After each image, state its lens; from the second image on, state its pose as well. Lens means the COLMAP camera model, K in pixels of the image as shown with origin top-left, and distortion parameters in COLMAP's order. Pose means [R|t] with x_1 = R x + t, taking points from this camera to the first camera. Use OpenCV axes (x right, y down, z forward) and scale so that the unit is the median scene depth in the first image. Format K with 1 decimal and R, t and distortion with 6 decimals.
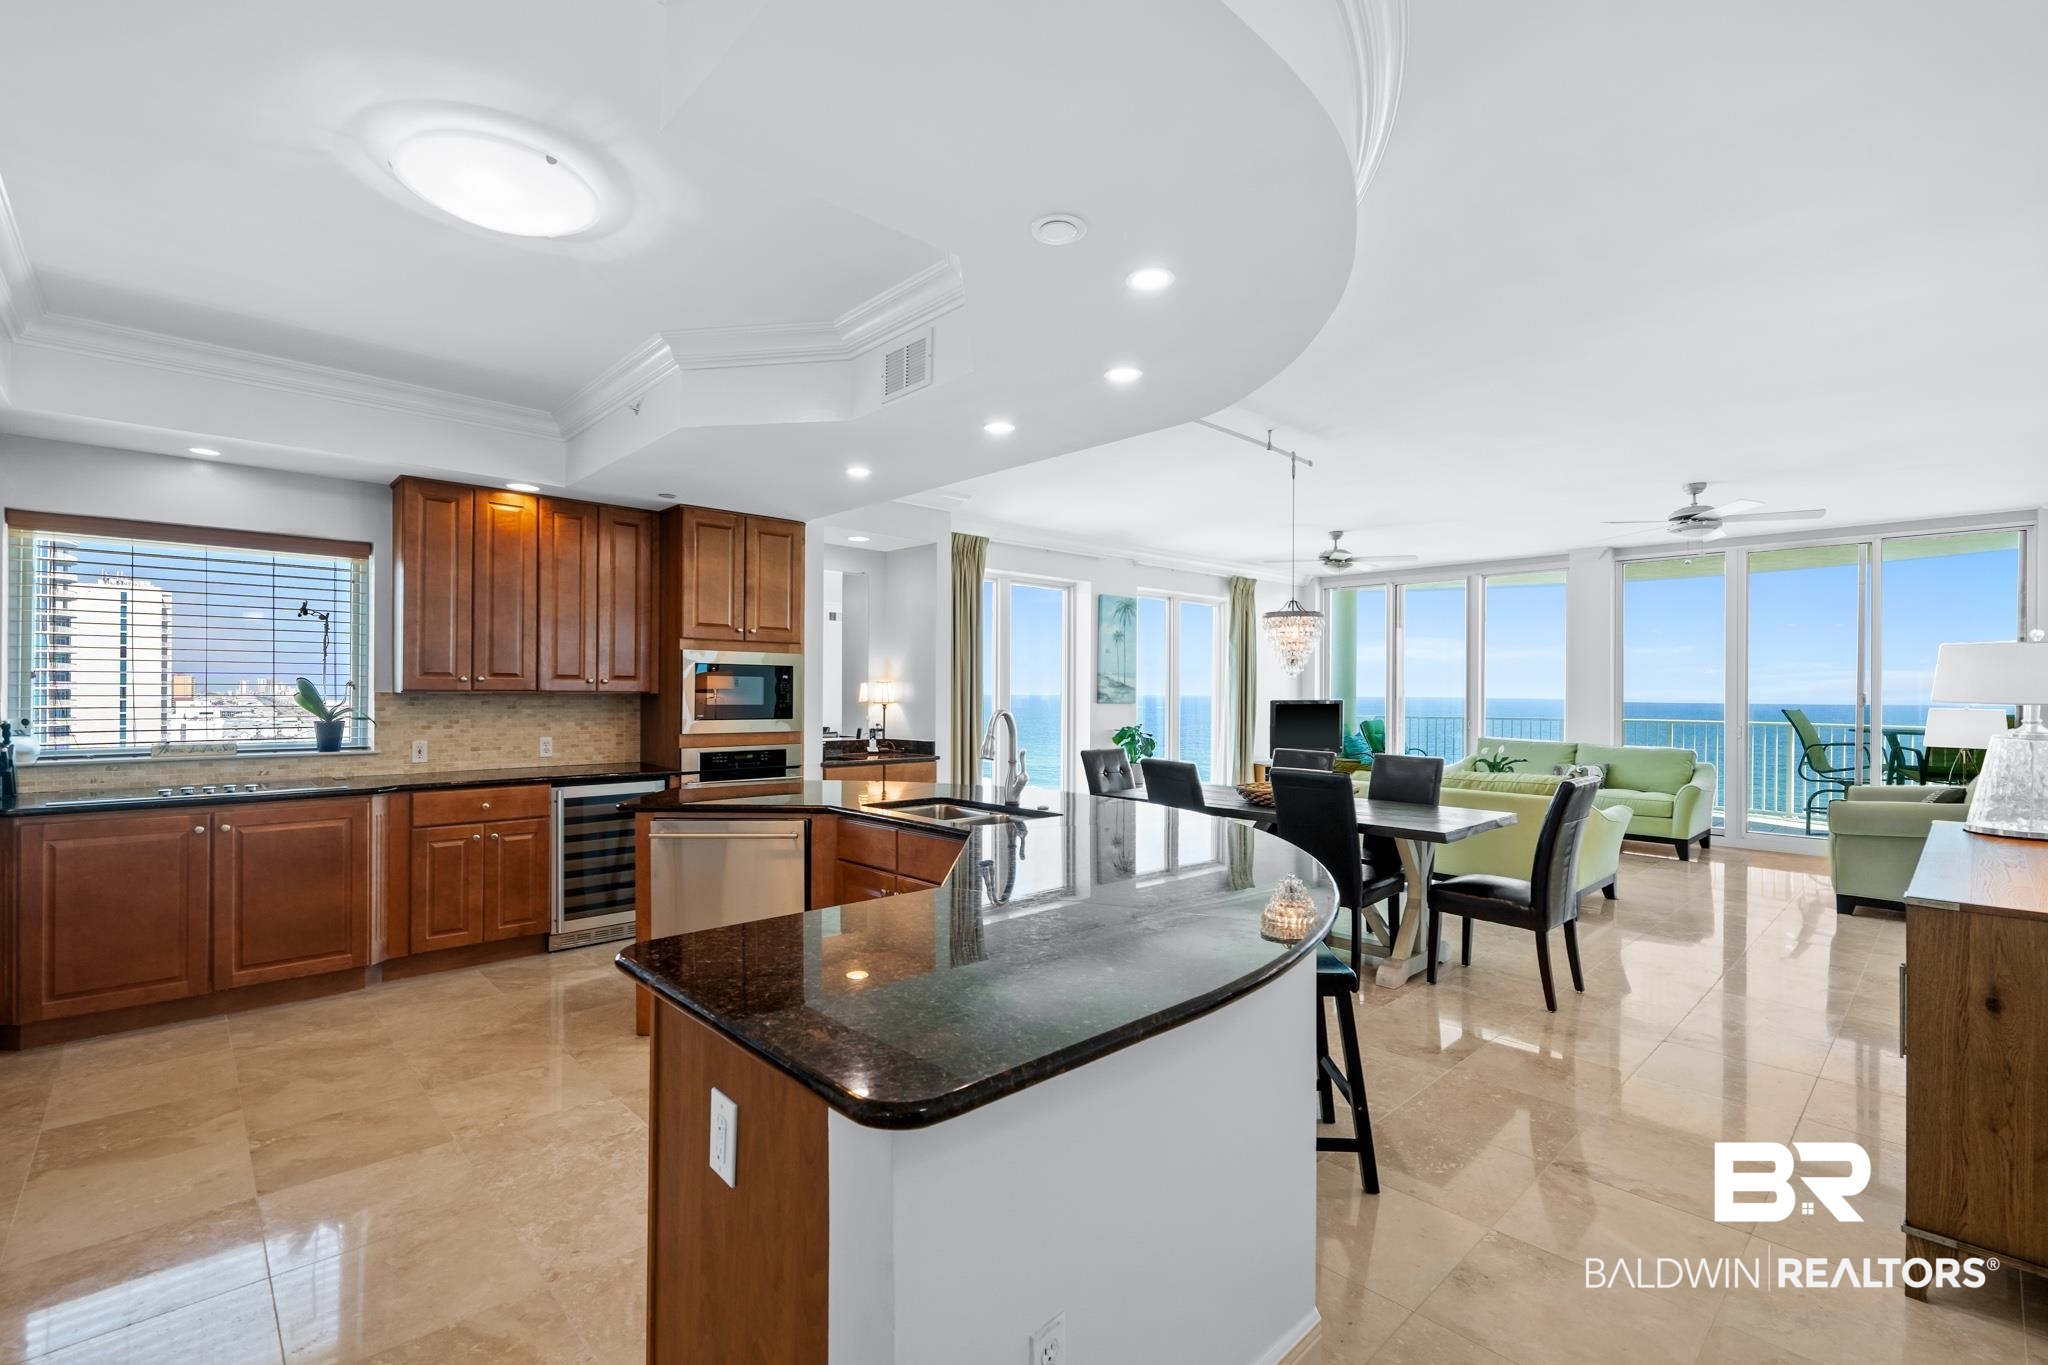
lens RADIAL K [[907.3, 0, 1016.6], [0, 907.3, 689.6], [0, 0, 1]] dist [0.000203, 0.000708]
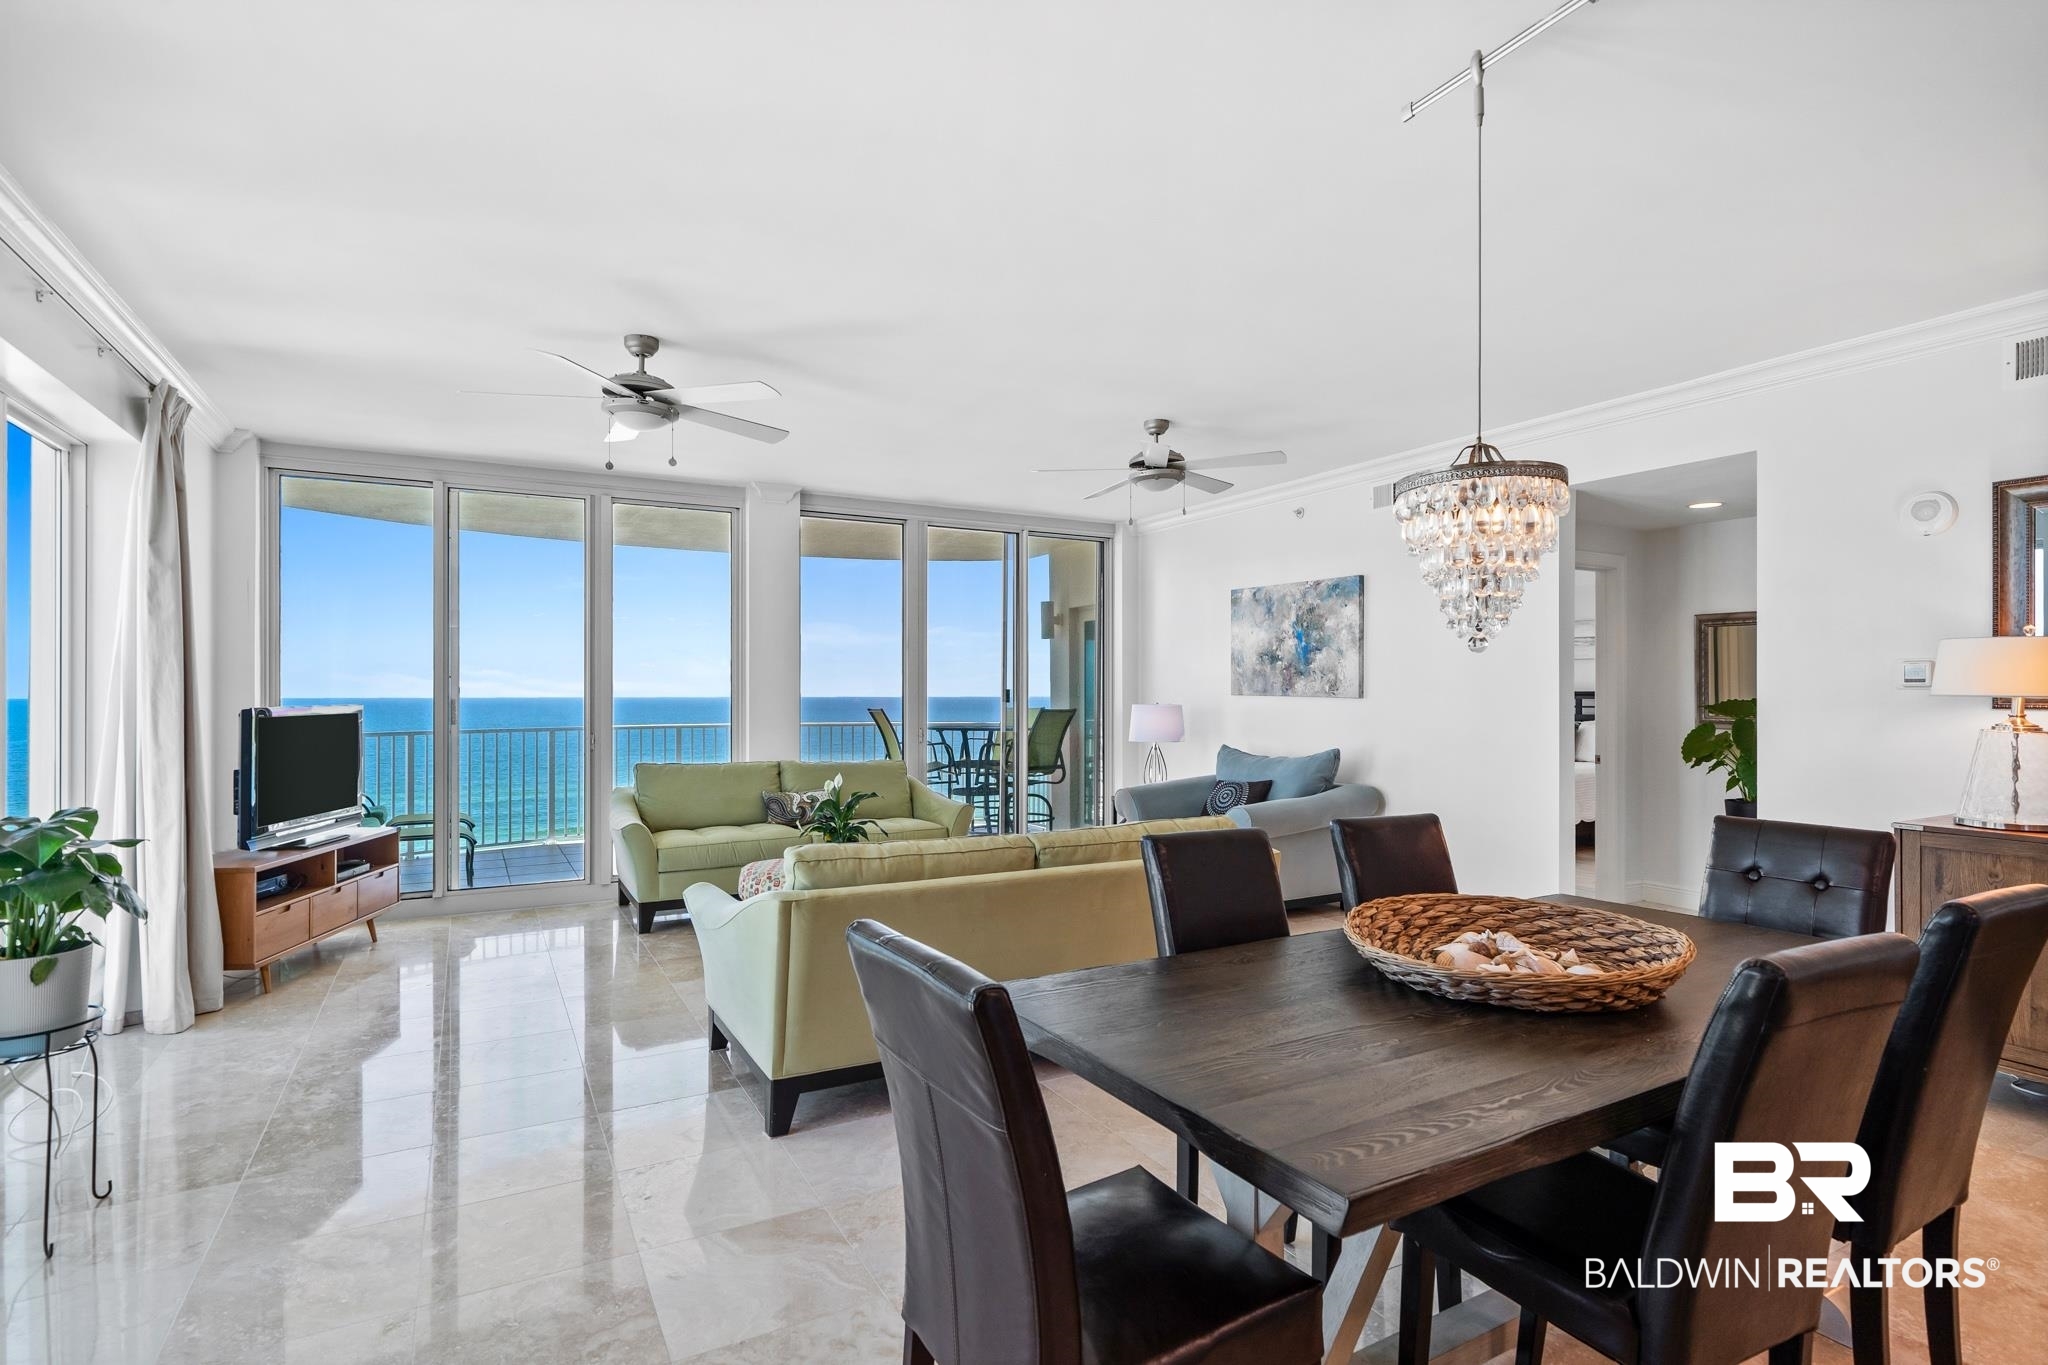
lens RADIAL K [[1010.7, 0, 1021.8], [0, 1010.7, 698.7], [0, 0, 1]] dist [-0.000881, 0.001456]
pose [[0.247945, -0.010735, 0.968715, -0.137507], [-0.002522, 0.999928, 0.011726, 0.002618], [-0.968771, -0.005350, 0.247900, 0.962655]]
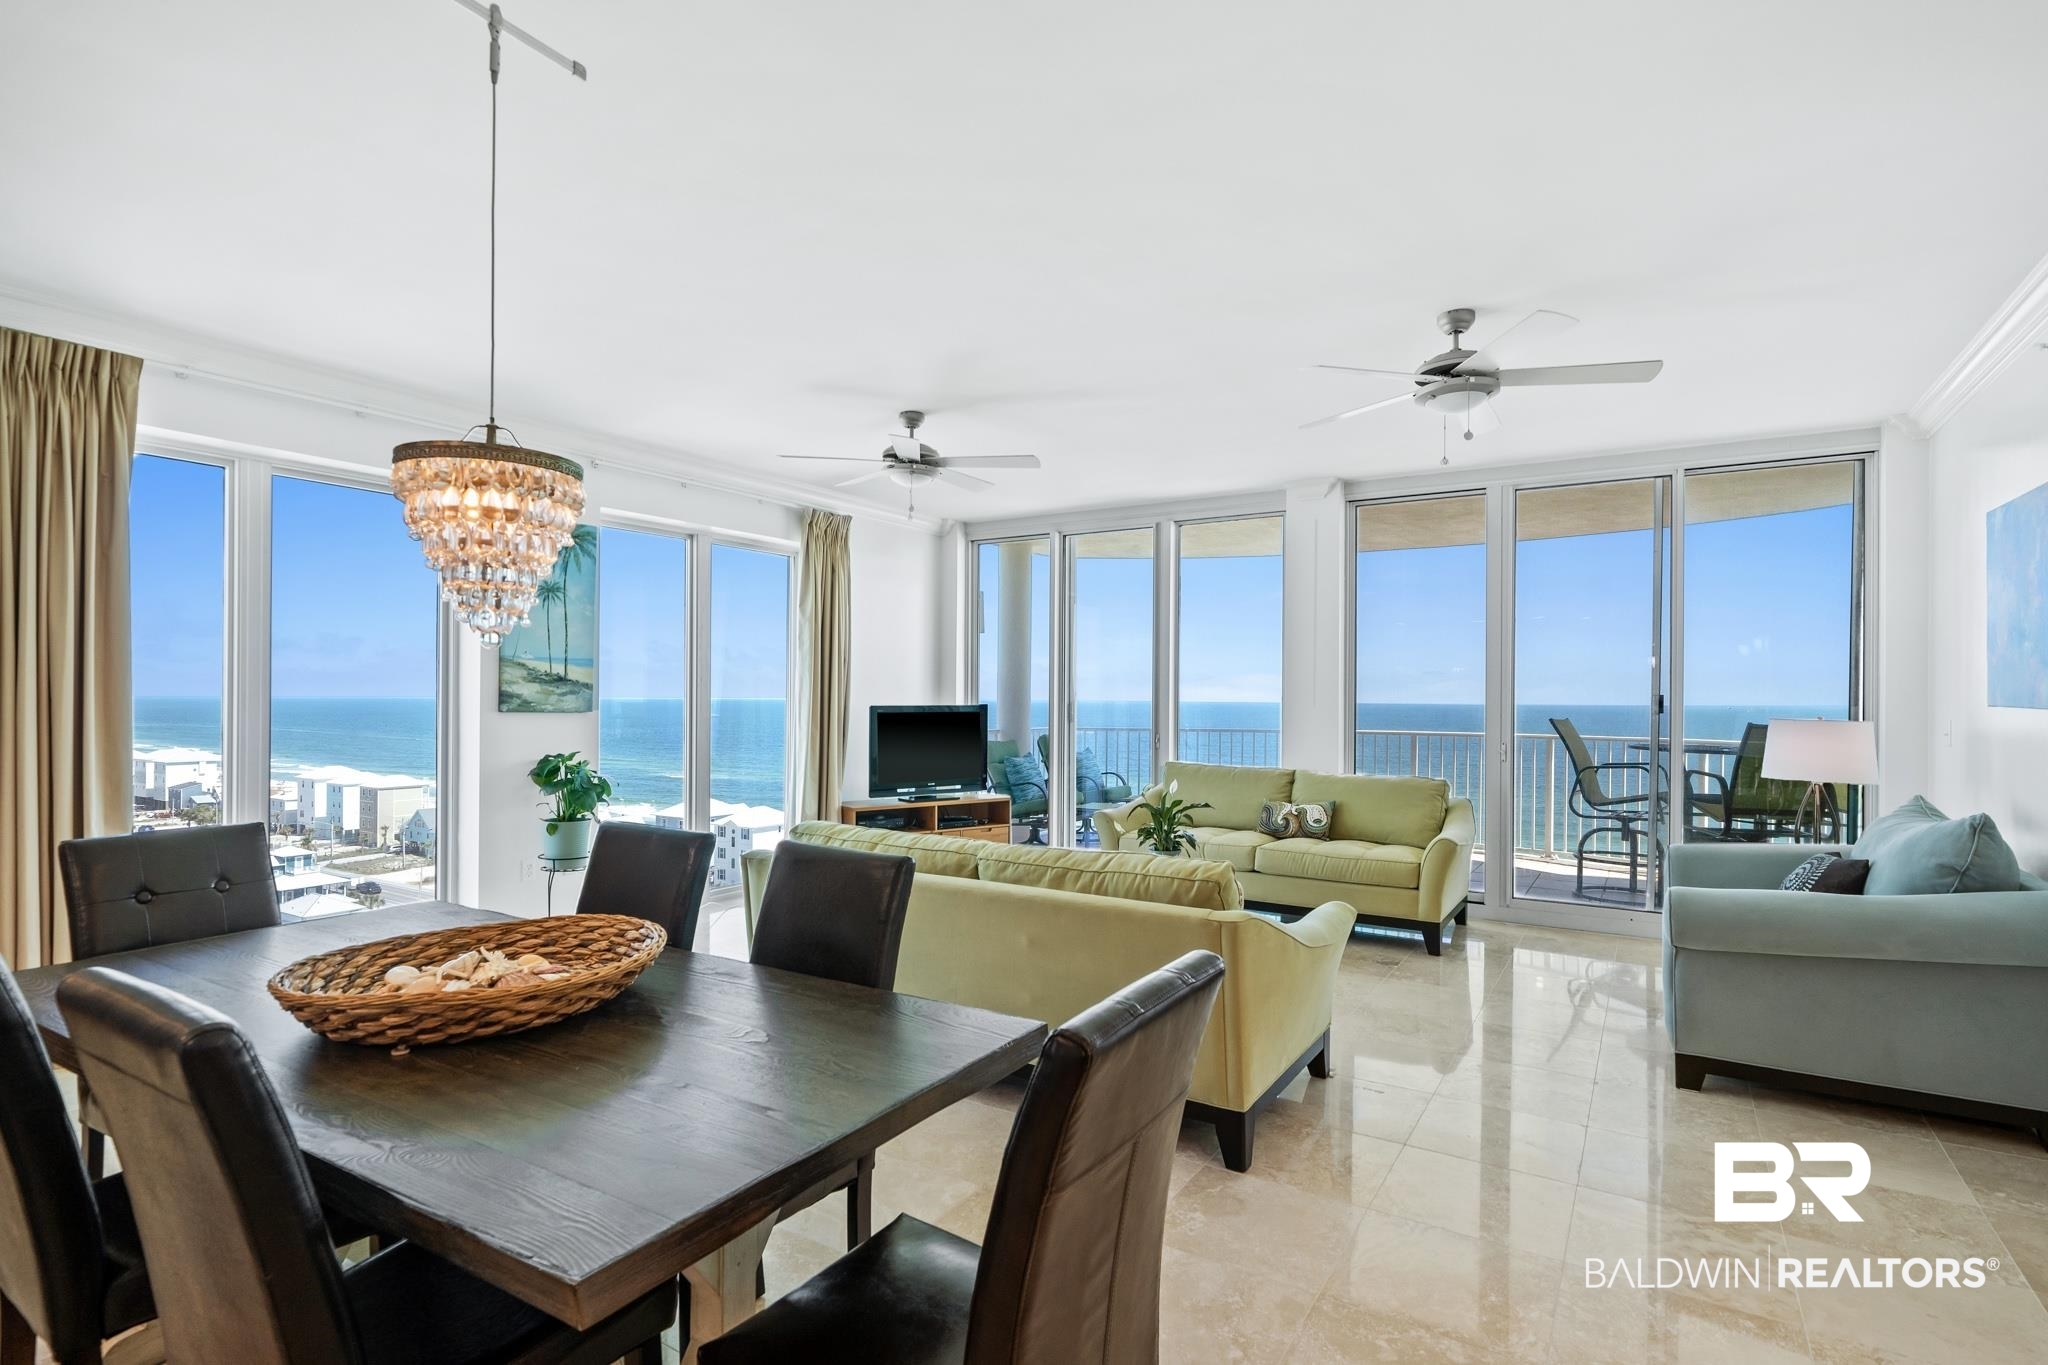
lens RADIAL K [[1010.7, 0, 1020.8], [0, 1010.7, 689.9], [0, 0, 1]] dist [-0.000881, 0.001456]
pose [[0.967784, 0.001914, 0.251775, 0.361272], [-0.001476, 0.999997, -0.001930, 0.003955], [-0.251778, 0.001496, 0.967784, 0.507316]]
